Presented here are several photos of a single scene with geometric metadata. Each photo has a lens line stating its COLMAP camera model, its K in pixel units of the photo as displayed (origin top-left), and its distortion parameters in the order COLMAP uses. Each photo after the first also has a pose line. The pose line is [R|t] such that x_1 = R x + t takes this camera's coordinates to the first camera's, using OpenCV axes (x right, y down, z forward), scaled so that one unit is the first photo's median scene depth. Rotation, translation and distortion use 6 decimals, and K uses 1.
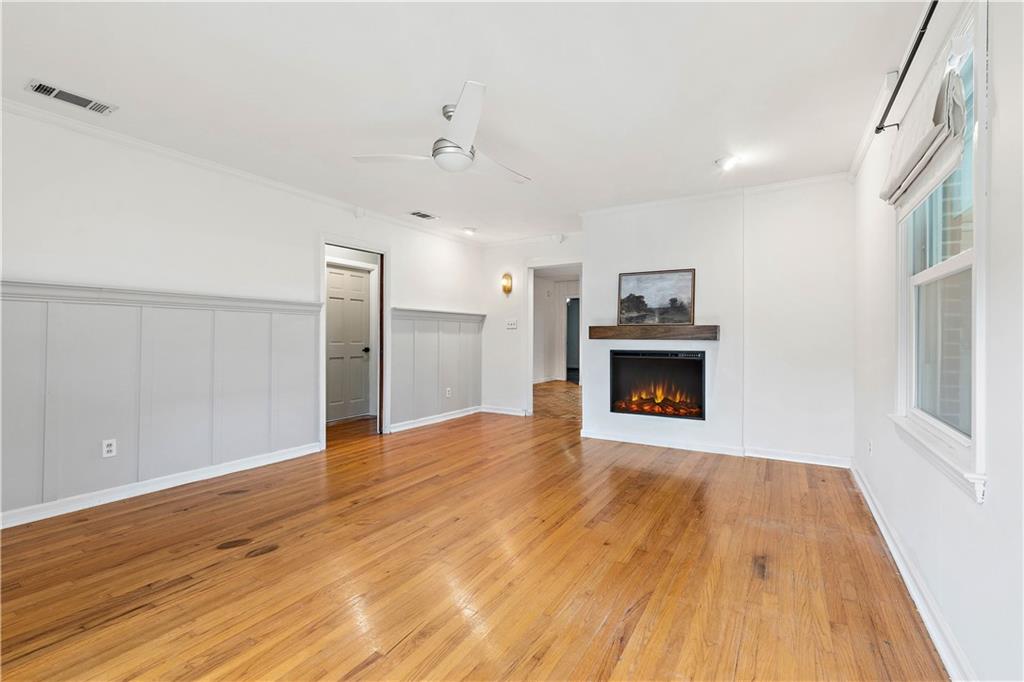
lens RADIAL K [[449.3, 0, 518.6], [0, 449.3, 336.6], [0, 0, 1]] dist [-0.001770, 0.000198]
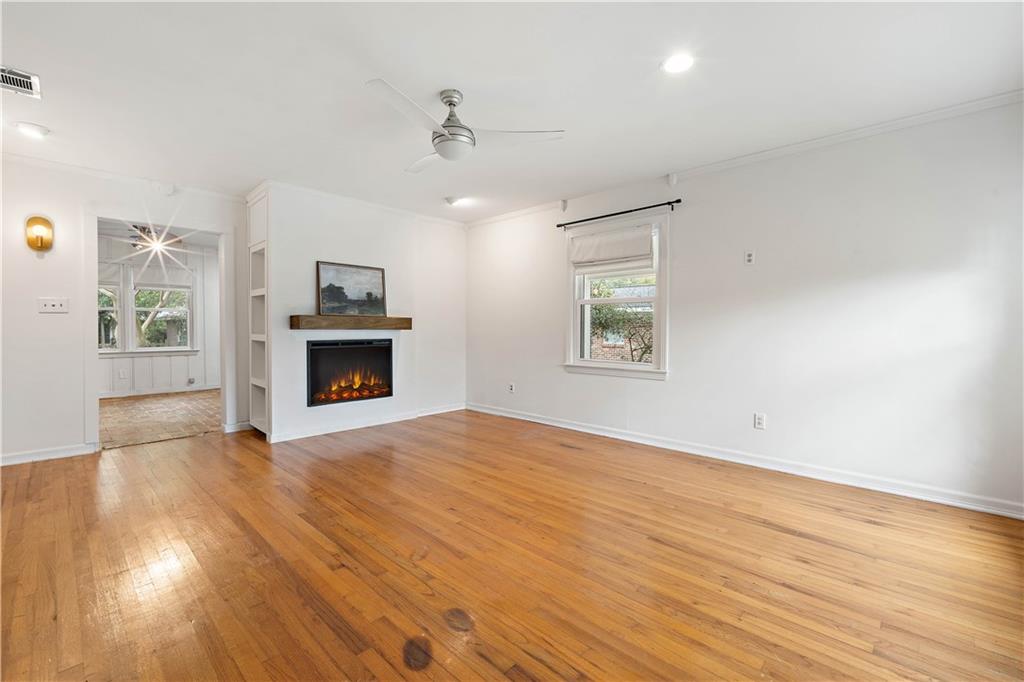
lens RADIAL K [[449.3, 0, 521.8], [0, 449.3, 339.0], [0, 0, 1]] dist [-0.001770, 0.000198]
pose [[0.201802, -0.023686, 0.979140, -0.663920], [-0.001911, 0.999696, 0.024578, 0.002283], [-0.979425, -0.006831, 0.201695, 0.400850]]
